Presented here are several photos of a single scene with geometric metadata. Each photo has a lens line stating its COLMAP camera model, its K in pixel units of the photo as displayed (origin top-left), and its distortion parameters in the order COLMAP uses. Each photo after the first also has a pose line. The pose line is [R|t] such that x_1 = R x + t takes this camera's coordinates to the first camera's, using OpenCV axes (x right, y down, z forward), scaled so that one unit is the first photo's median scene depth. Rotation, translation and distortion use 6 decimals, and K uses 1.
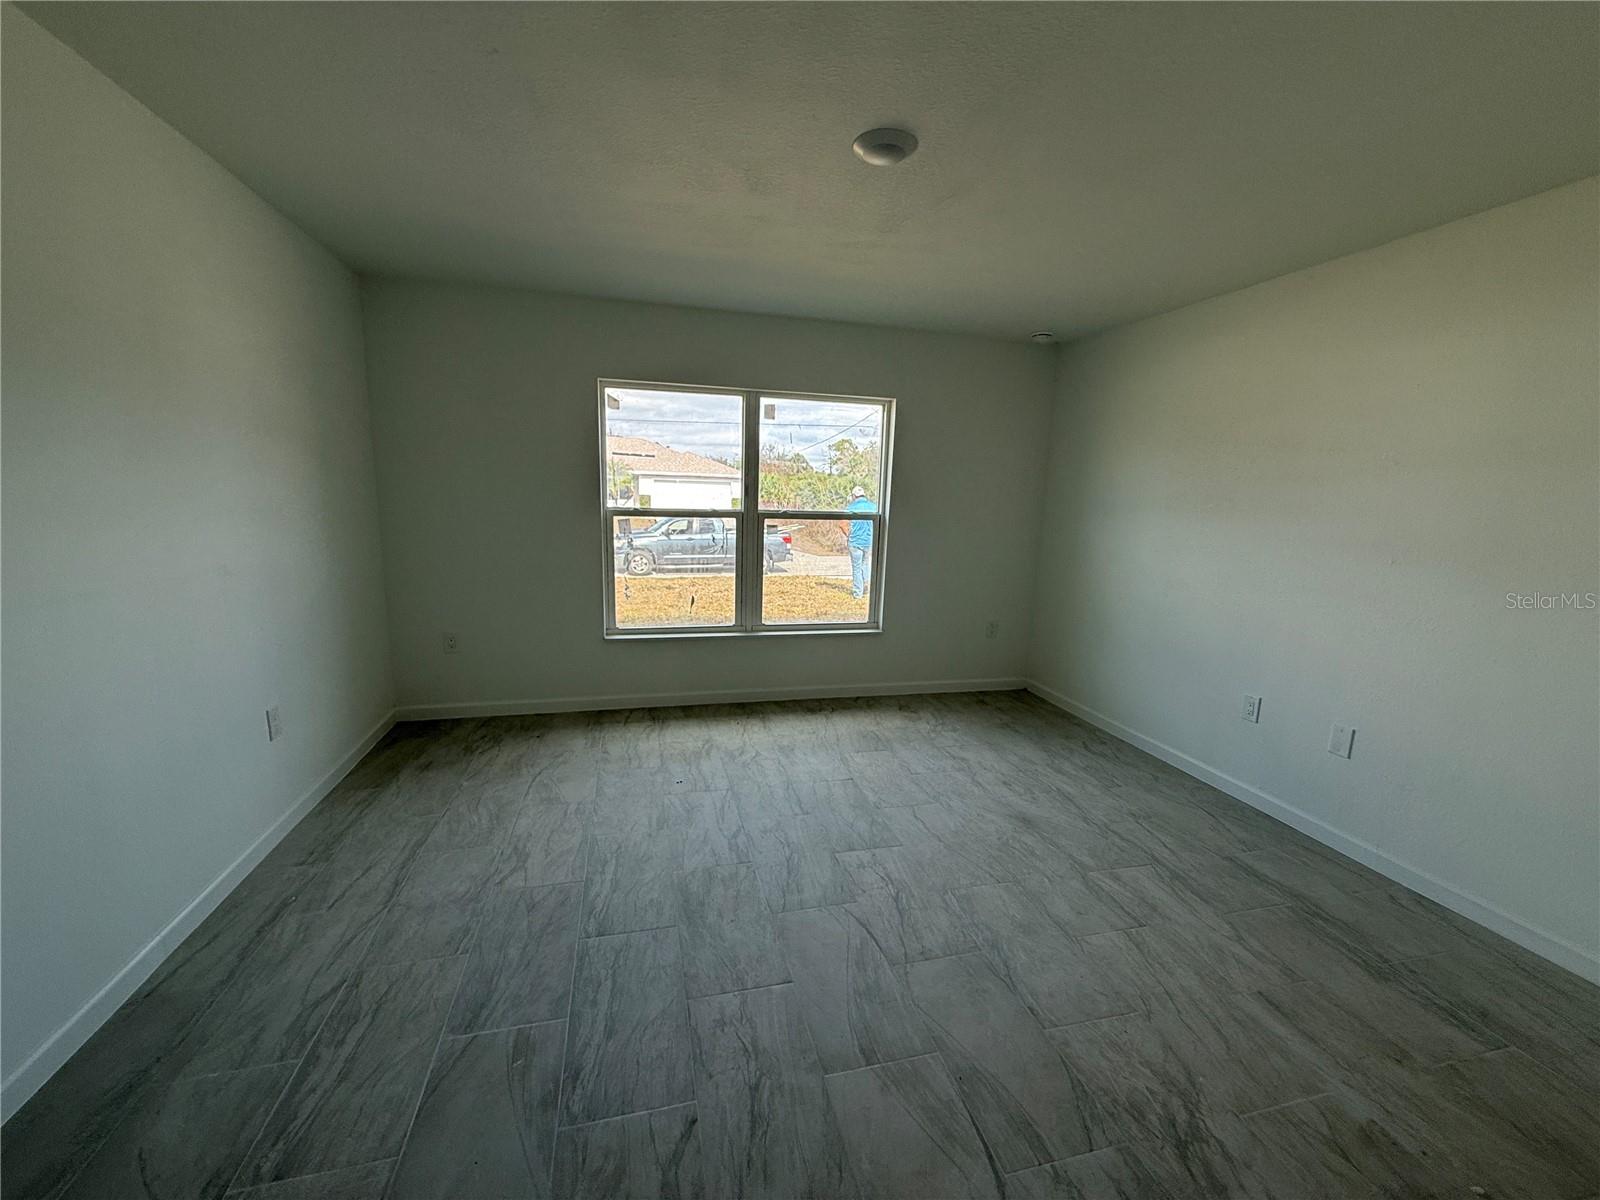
lens RADIAL K [[638.9, 0, 795.4], [0, 638.9, 604.7], [0, 0, 1]] dist [-0.000221, 0.000141]
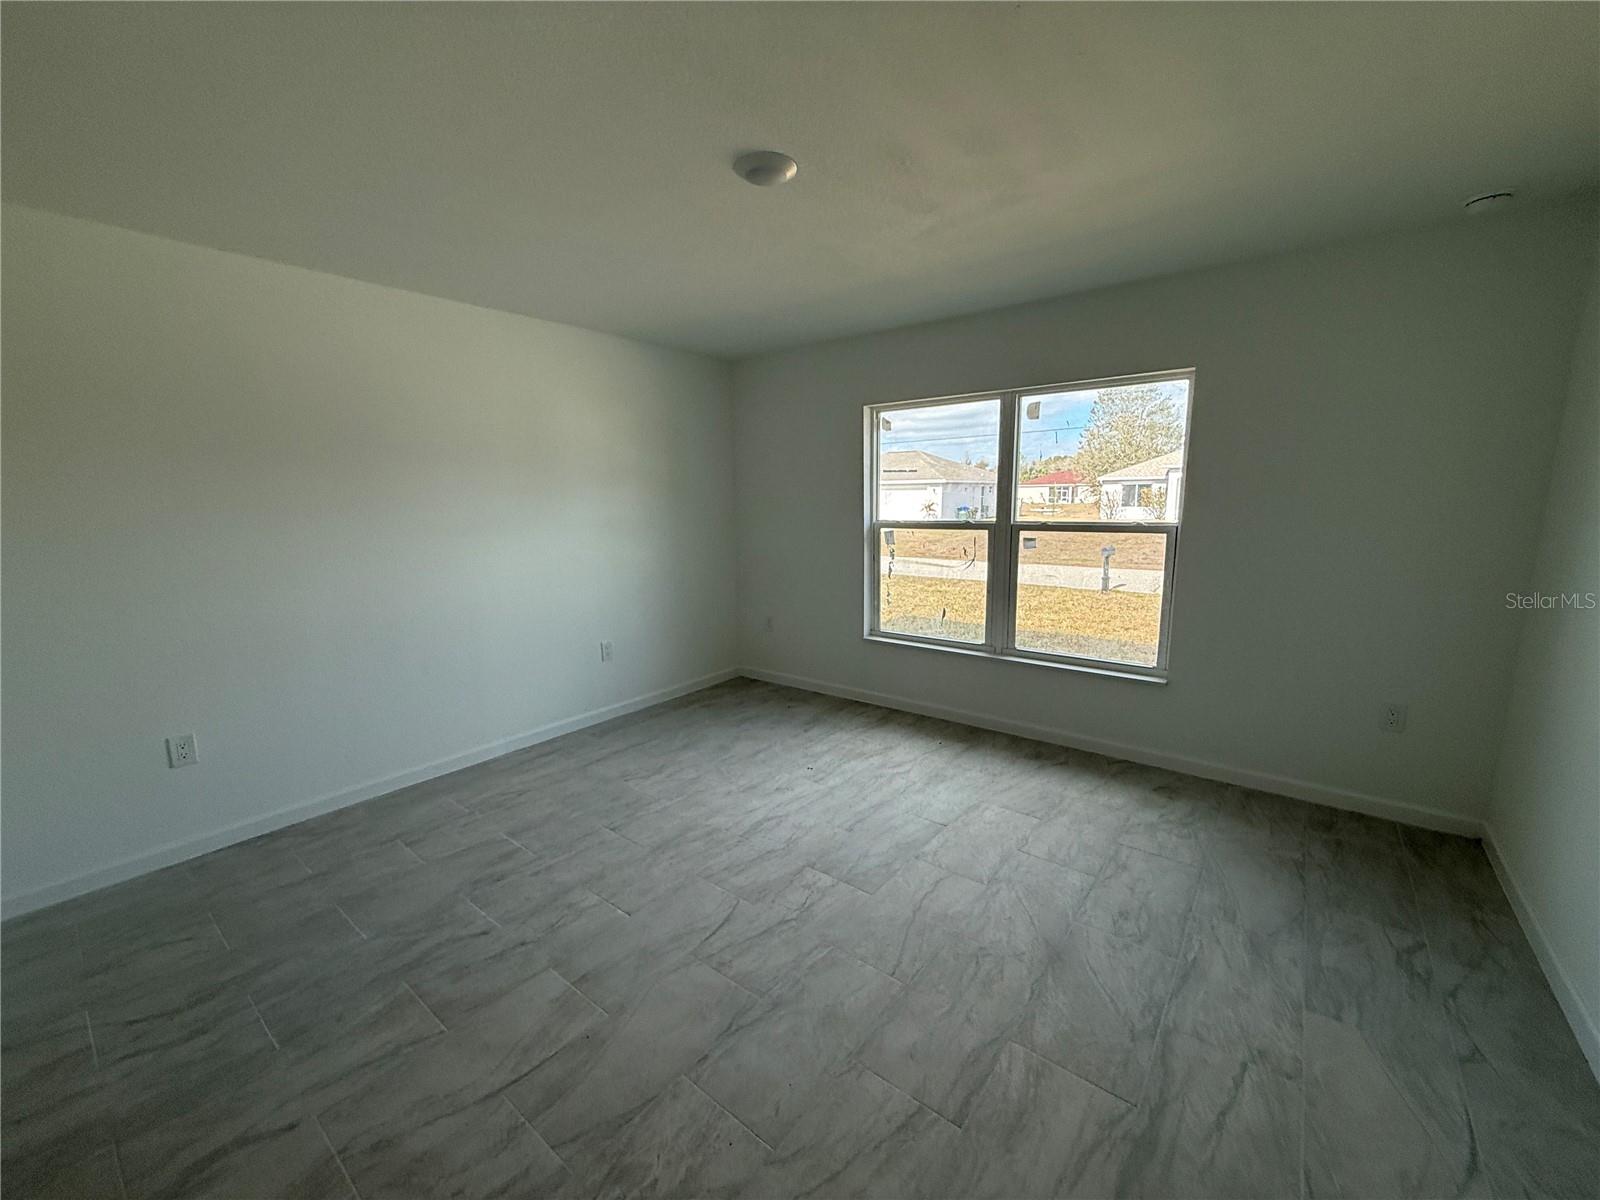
lens RADIAL K [[638.9, 0, 795.4], [0, 638.9, 604.7], [0, 0, 1]] dist [-0.000221, 0.000141]
pose [[0.605606, 0.094737, -0.790105, 0.589407], [-0.108174, 0.993472, 0.036207, -0.037174], [0.788378, 0.063542, 0.611901, 0.258185]]
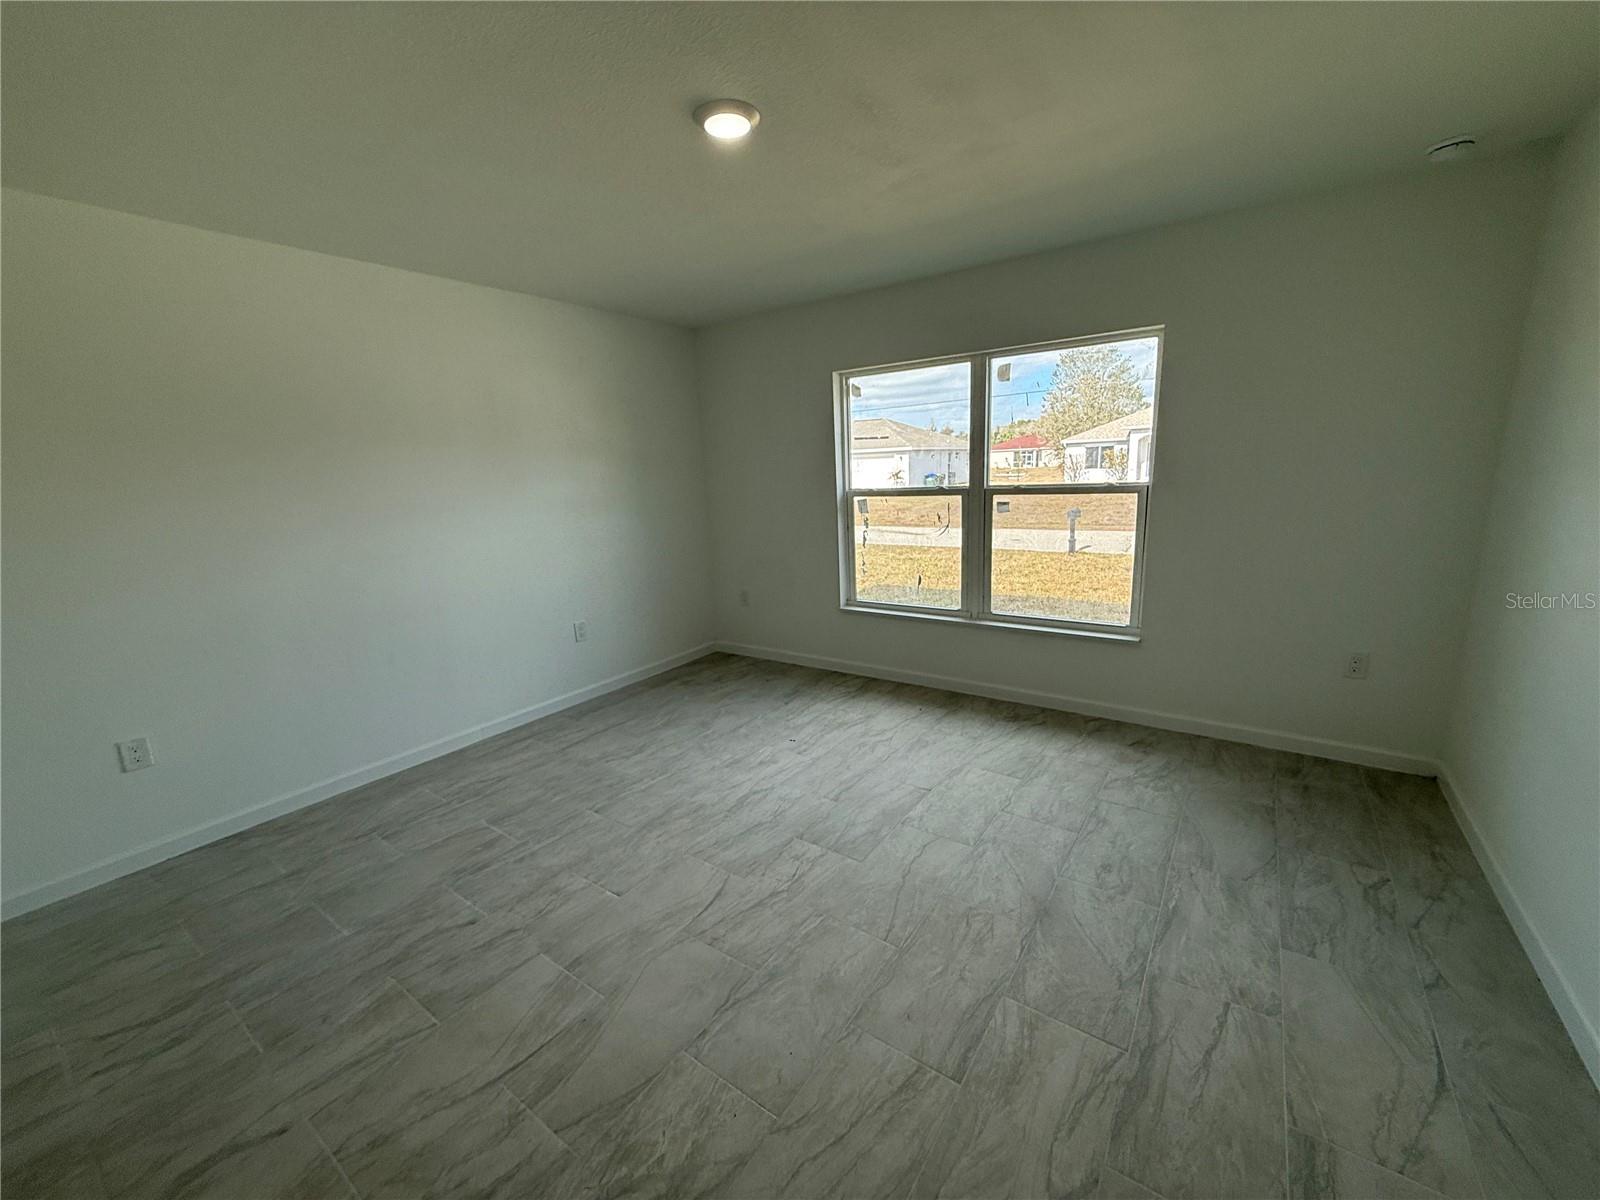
lens RADIAL K [[638.9, 0, 795.4], [0, 638.9, 604.7], [0, 0, 1]] dist [-0.000221, 0.000141]
pose [[0.643640, 0.104662, -0.758138, 0.575903], [-0.073272, 0.994482, 0.075083, -0.035620], [0.761813, 0.007224, 0.647757, 0.258493]]
